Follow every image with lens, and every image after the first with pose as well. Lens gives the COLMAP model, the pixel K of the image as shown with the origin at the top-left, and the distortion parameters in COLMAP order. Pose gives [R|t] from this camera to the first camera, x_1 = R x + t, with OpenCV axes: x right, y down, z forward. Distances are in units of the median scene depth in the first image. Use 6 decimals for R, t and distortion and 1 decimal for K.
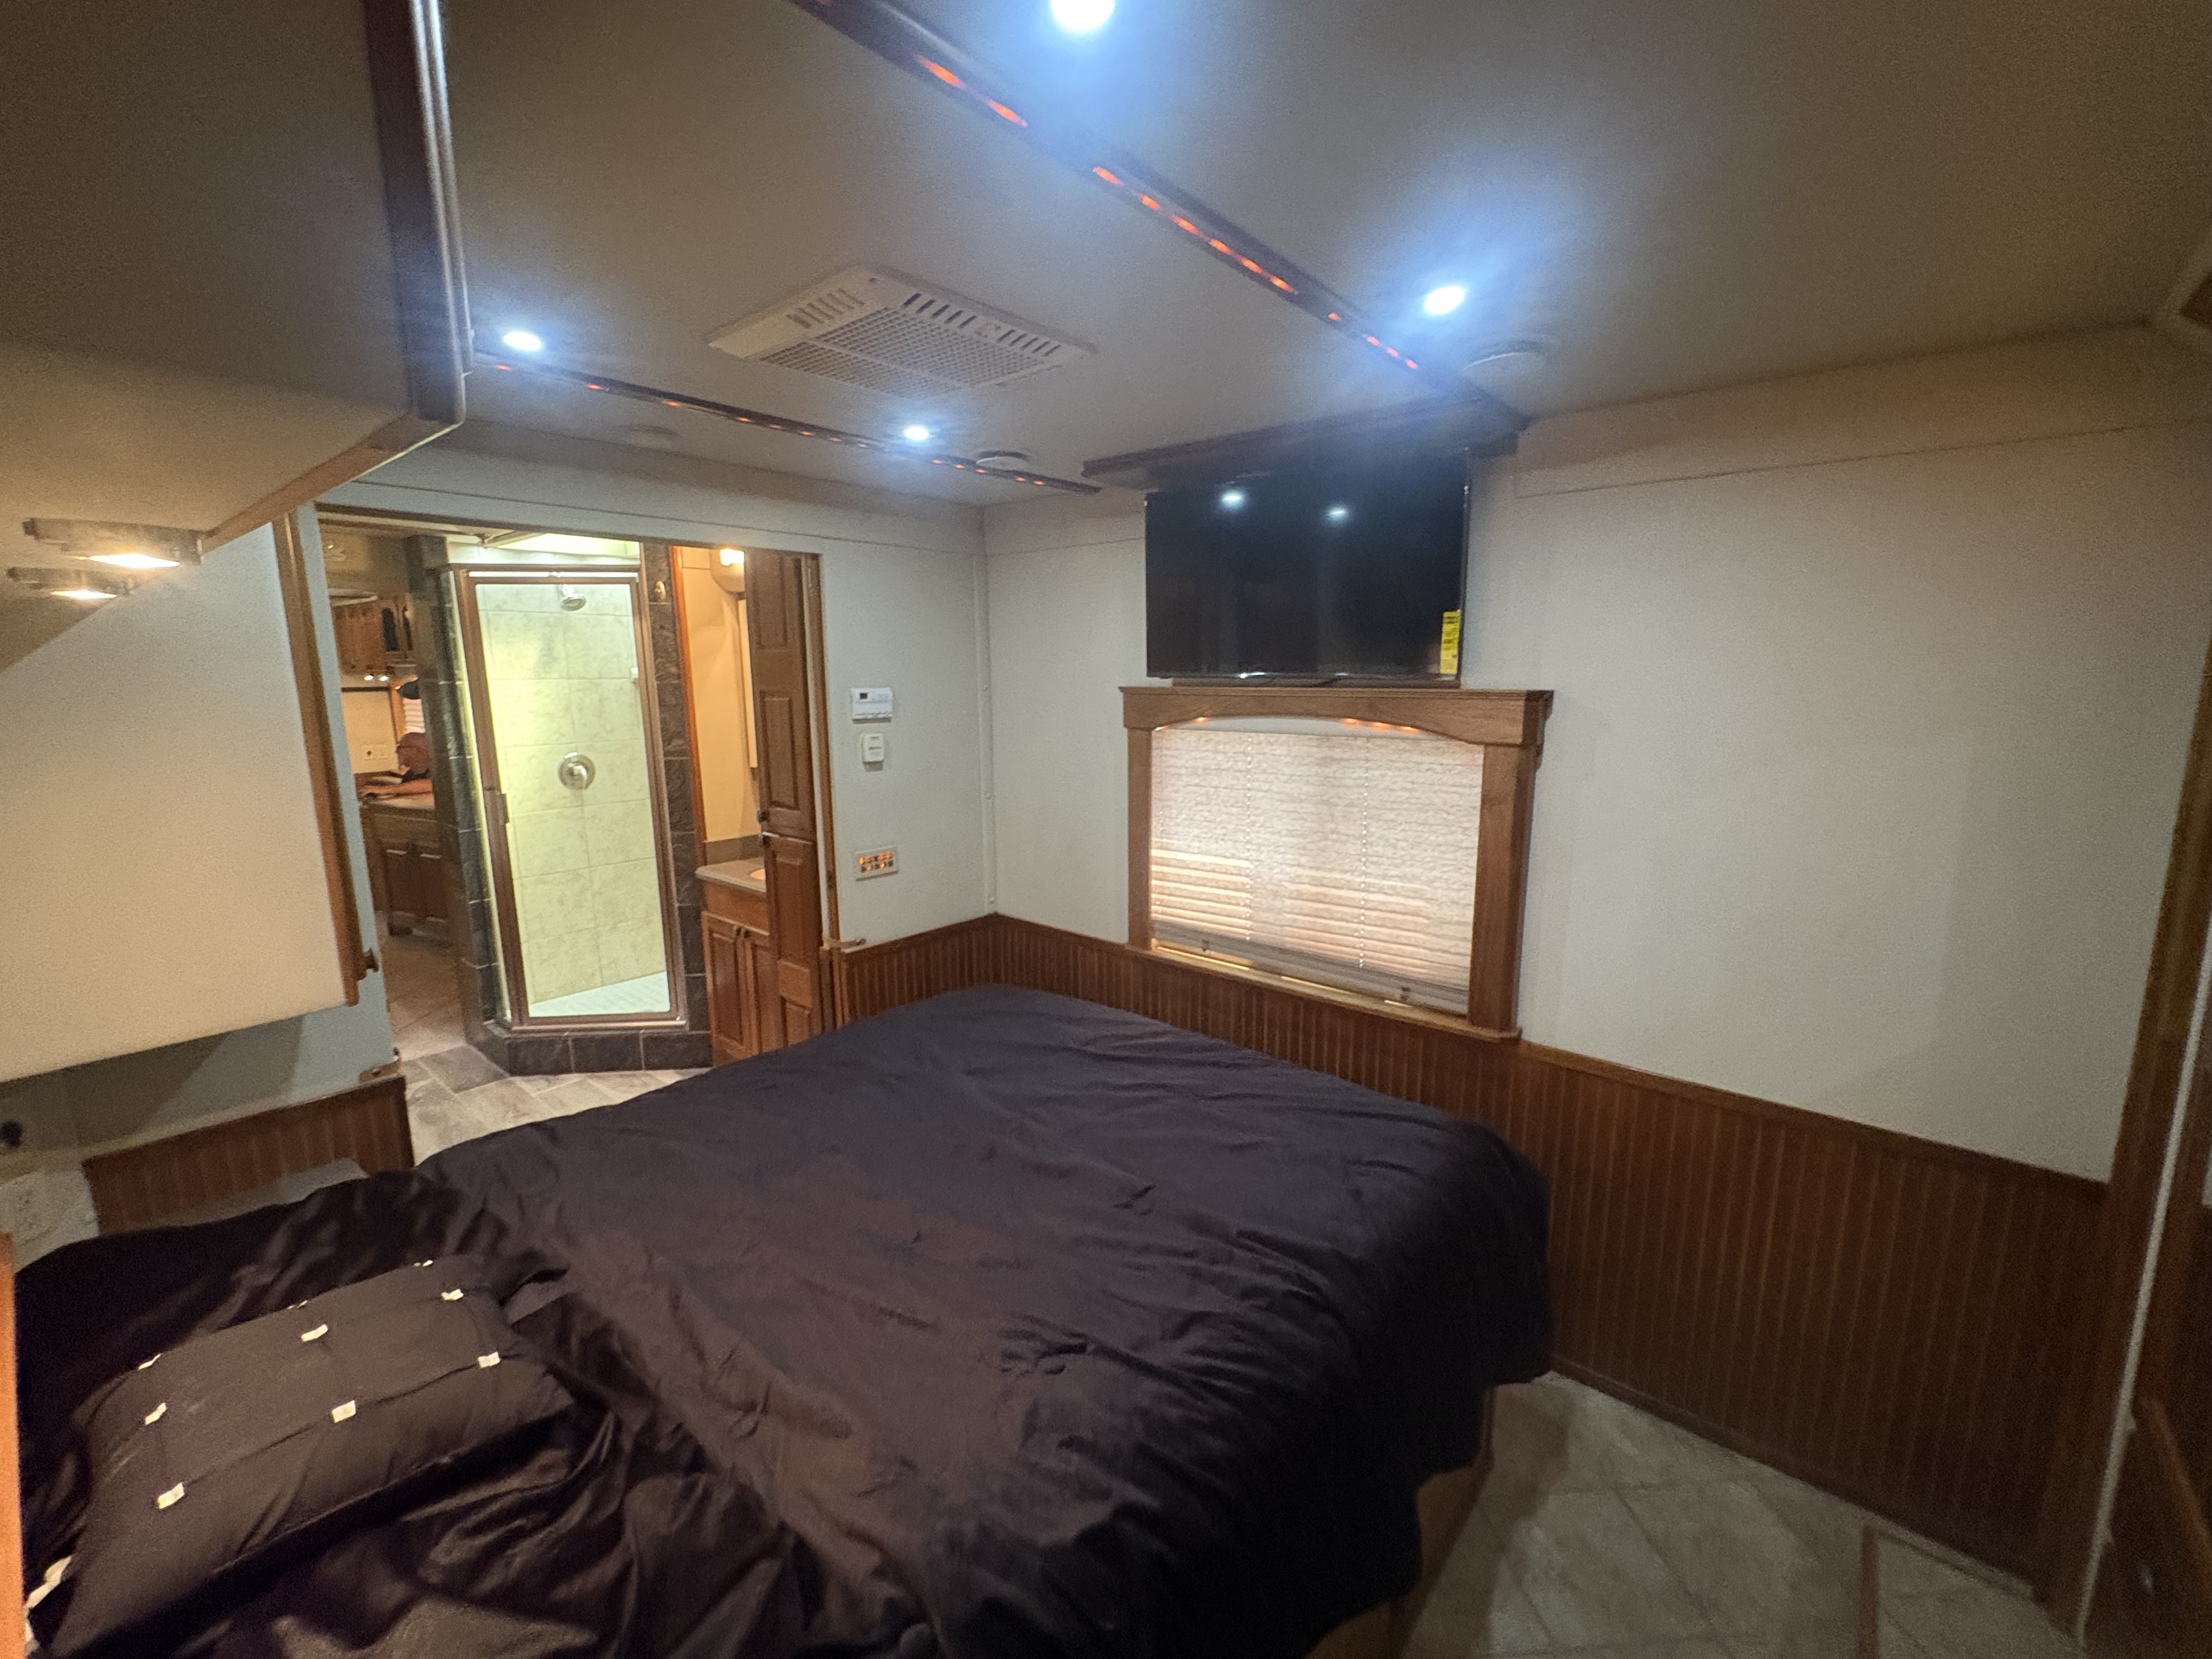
lens RADIAL K [[910.2, 0, 1098.0], [0, 910.2, 831.2], [0, 0, 1]] dist [-0.000963, 0.000031]
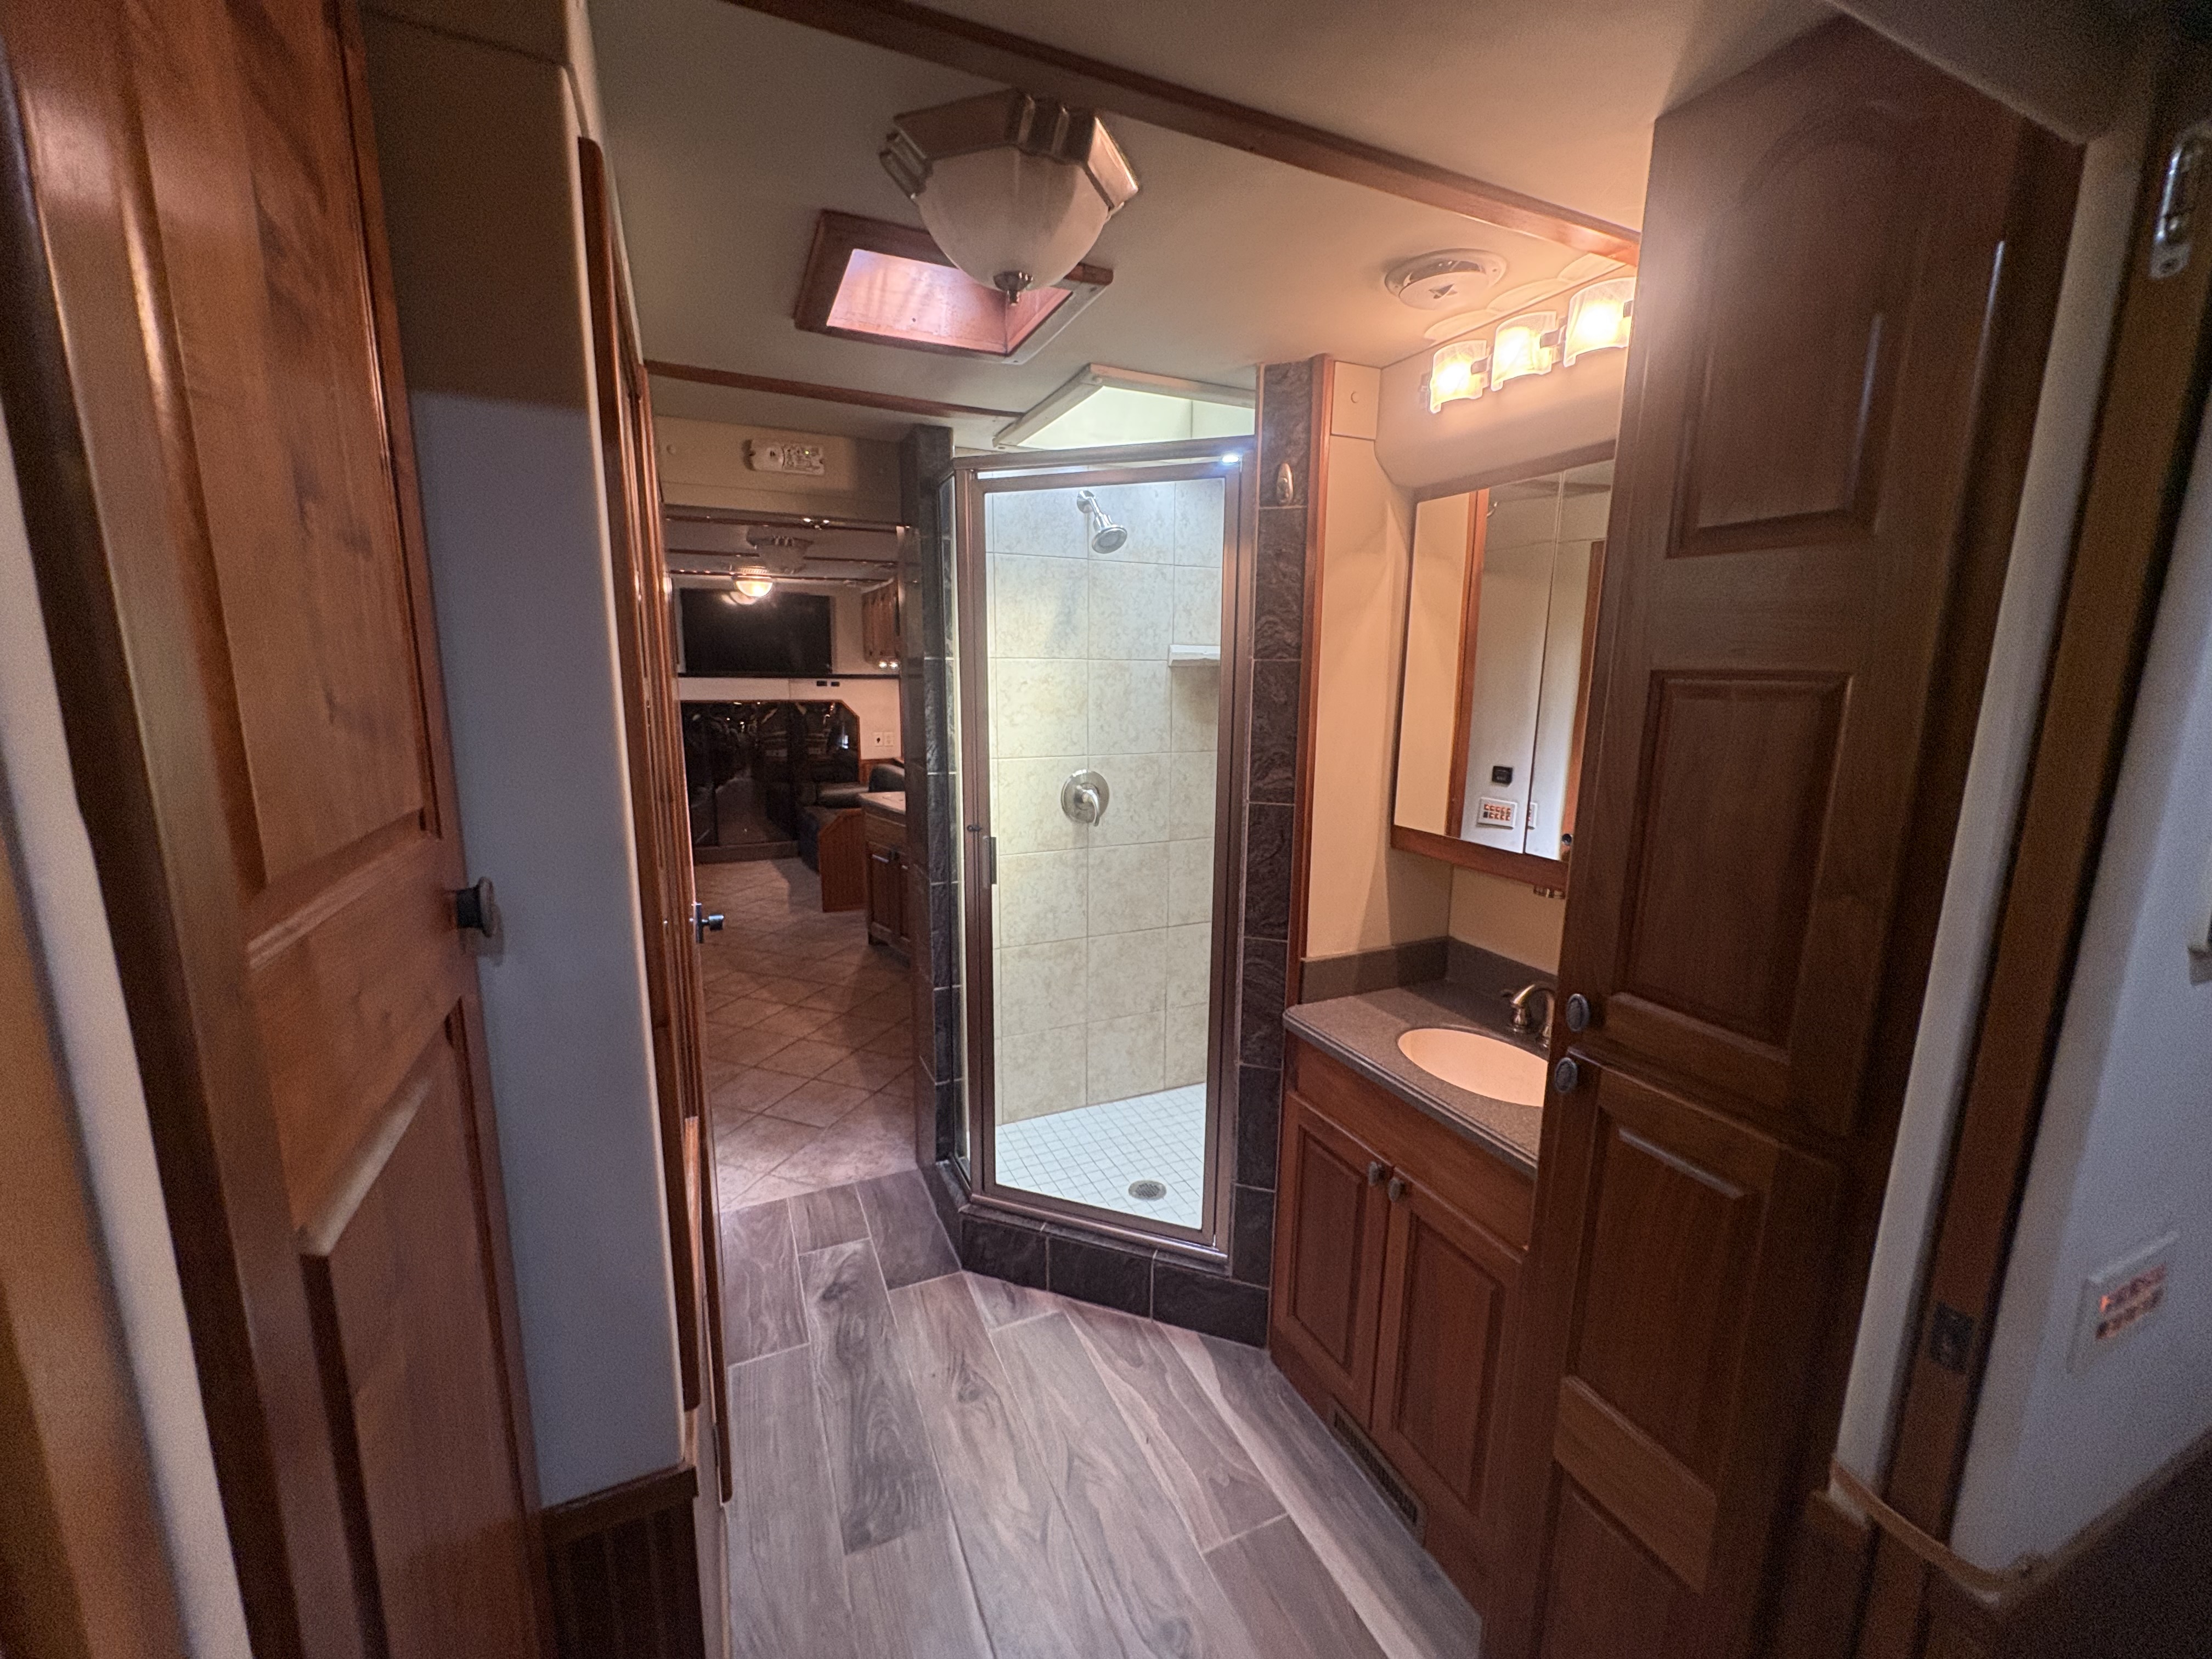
lens RADIAL K [[882.3, 0, 1106.0], [0, 882.3, 829.5], [0, 0, 1]] dist [-0.000175, -0.000041]
pose [[0.901738, 0.091682, -0.422450, -0.314417], [-0.091124, 0.995606, 0.021563, -0.063899], [0.422571, 0.019051, 0.906130, 0.464555]]
